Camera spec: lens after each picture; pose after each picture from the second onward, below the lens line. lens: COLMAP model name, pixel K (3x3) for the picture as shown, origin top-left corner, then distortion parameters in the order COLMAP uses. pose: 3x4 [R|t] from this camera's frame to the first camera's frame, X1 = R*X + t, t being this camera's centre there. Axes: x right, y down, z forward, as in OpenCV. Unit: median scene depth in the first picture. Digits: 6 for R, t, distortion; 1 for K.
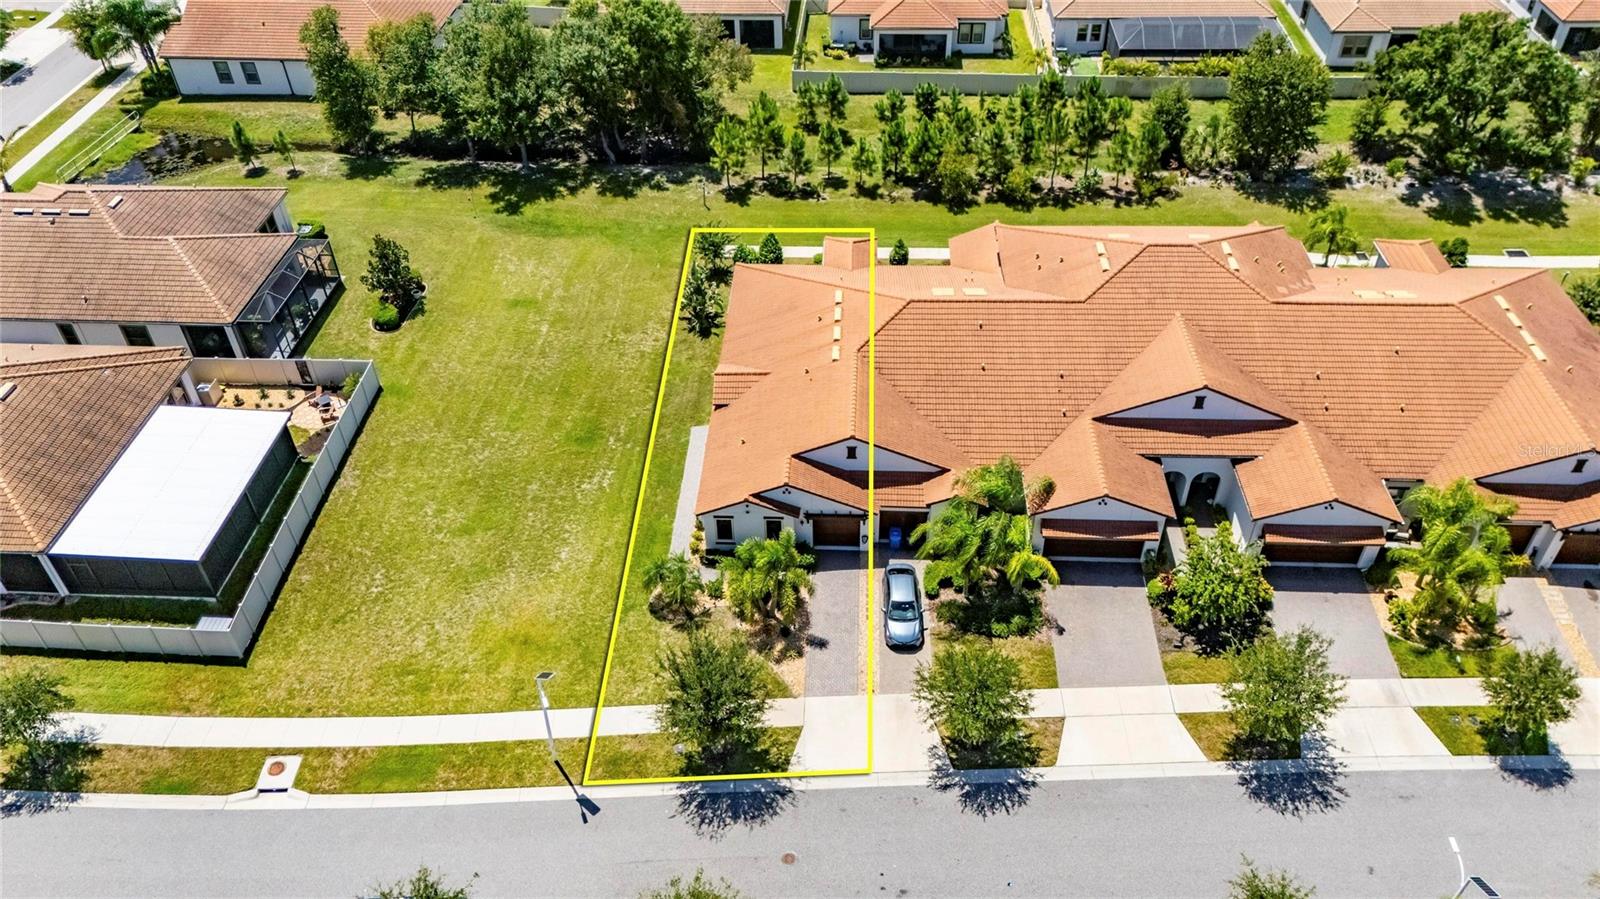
lens RADIAL K [[1185.9, 0, 799.3], [0, 1185.9, 453.6], [0, 0, 1]] dist [0.056745, -0.040464]
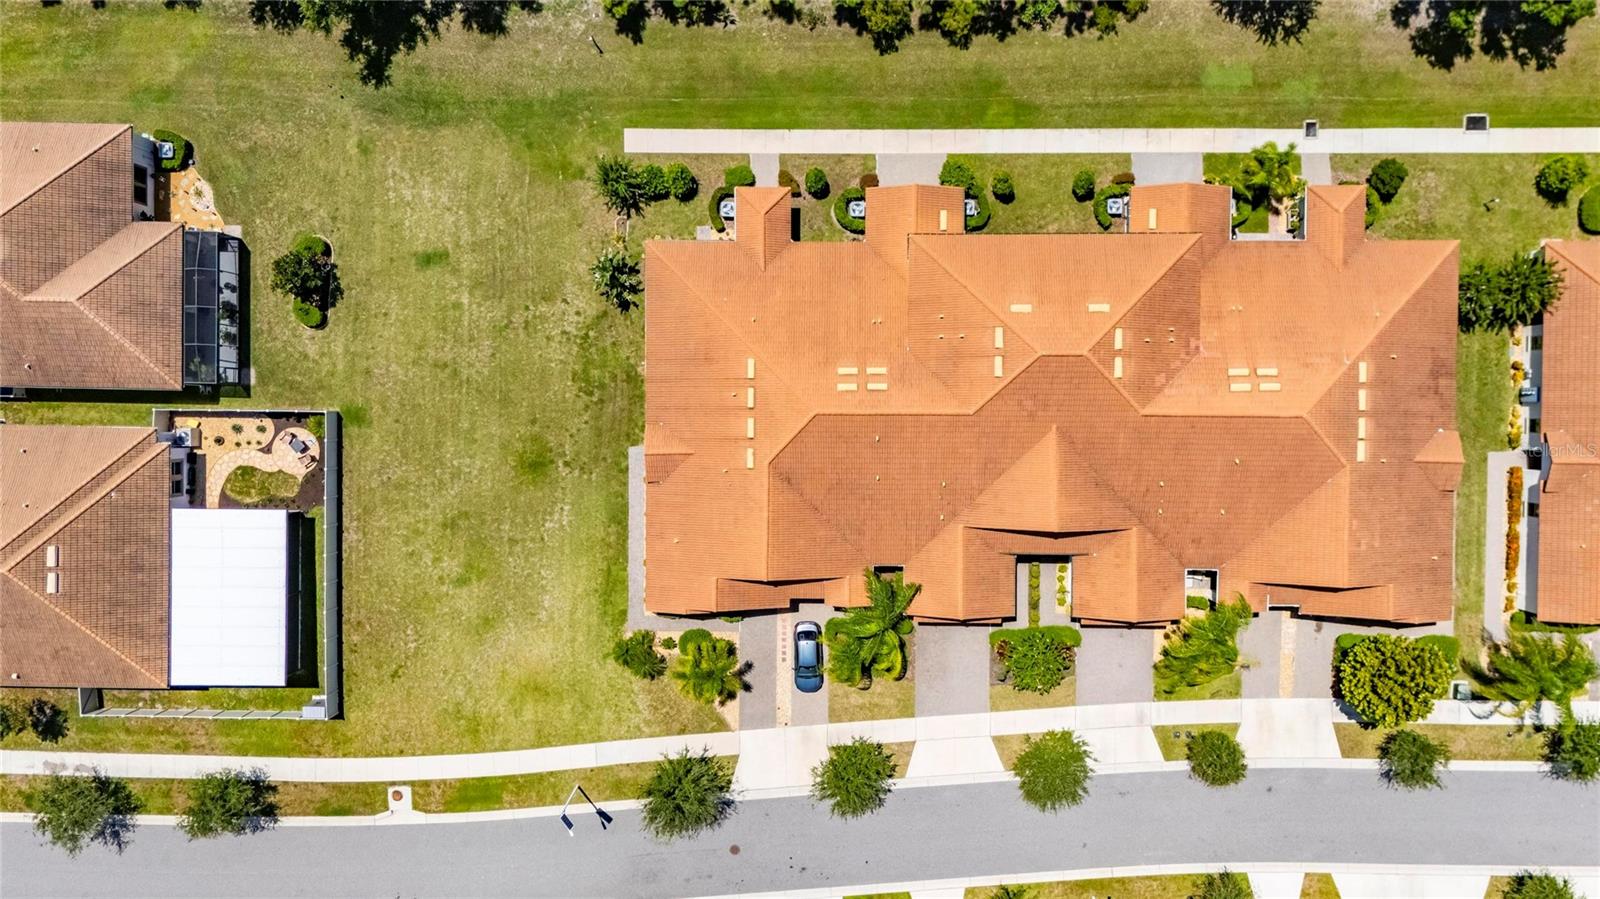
lens RADIAL K [[1238.6, 0, 793.6], [0, 1238.6, 438.3], [0, 0, 1]] dist [0.047778, -0.009162]
pose [[0.999053, -0.043041, -0.006394, 0.088595], [0.031977, 0.626571, 0.778708, -1.104735], [-0.029510, -0.778175, 0.627354, 0.300062]]
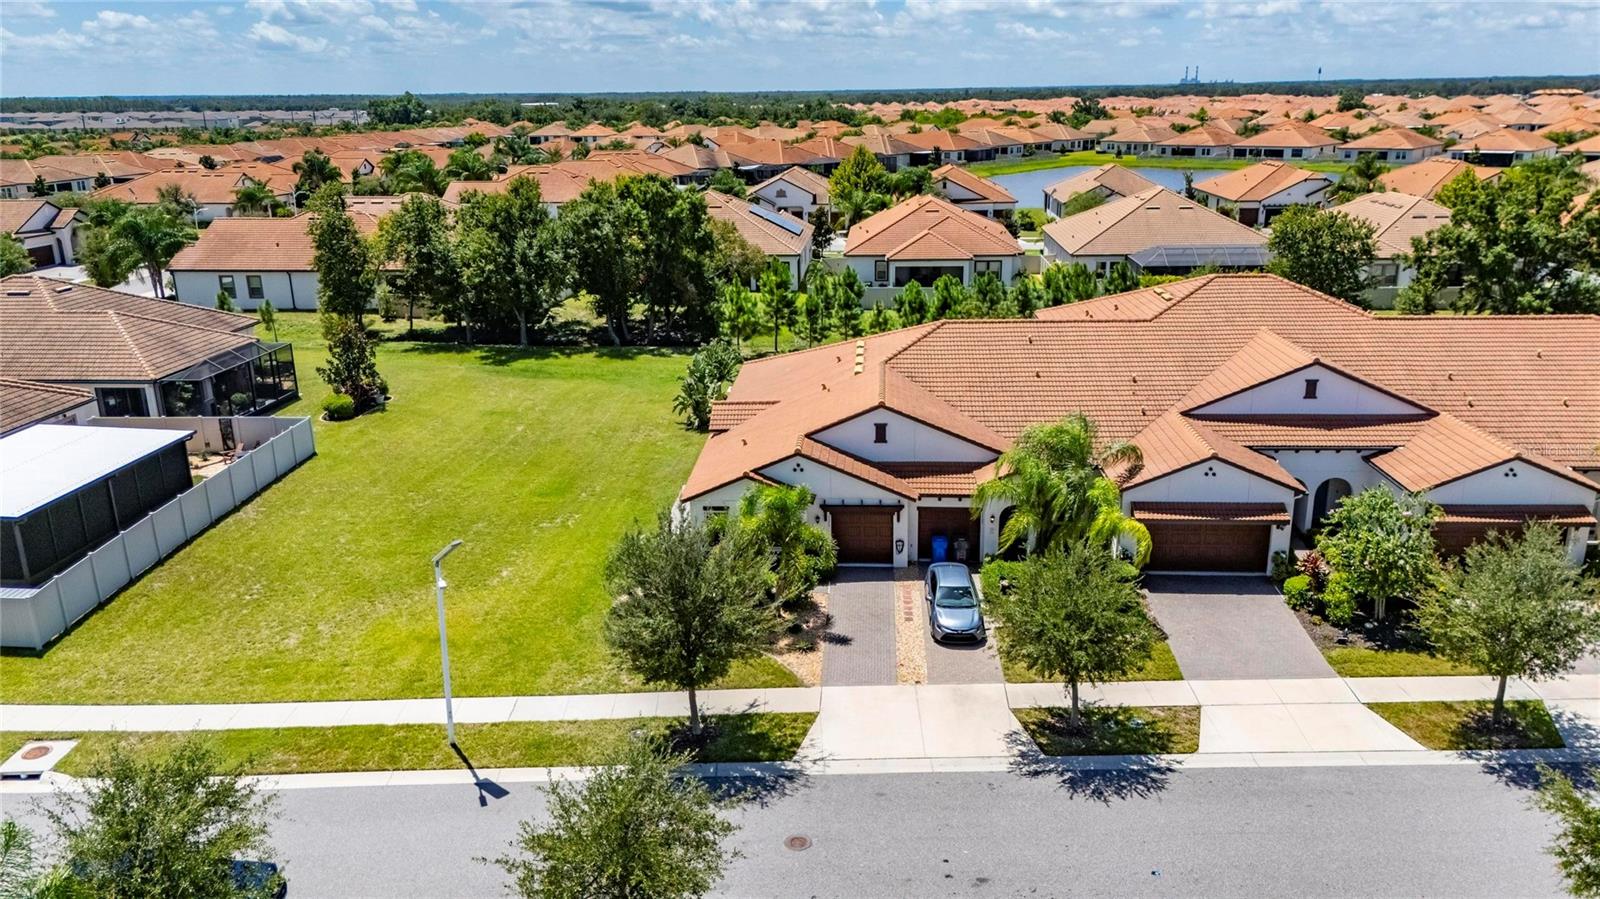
lens RADIAL K [[1185.9, 0, 799.3], [0, 1185.9, 449.1], [0, 0, 1]] dist [0.056745, -0.040464]
pose [[0.999920, 0.005979, -0.011118, -0.001444], [-0.009944, 0.915627, -0.401906, 0.330723], [0.007777, 0.401984, 0.915614, 0.279310]]
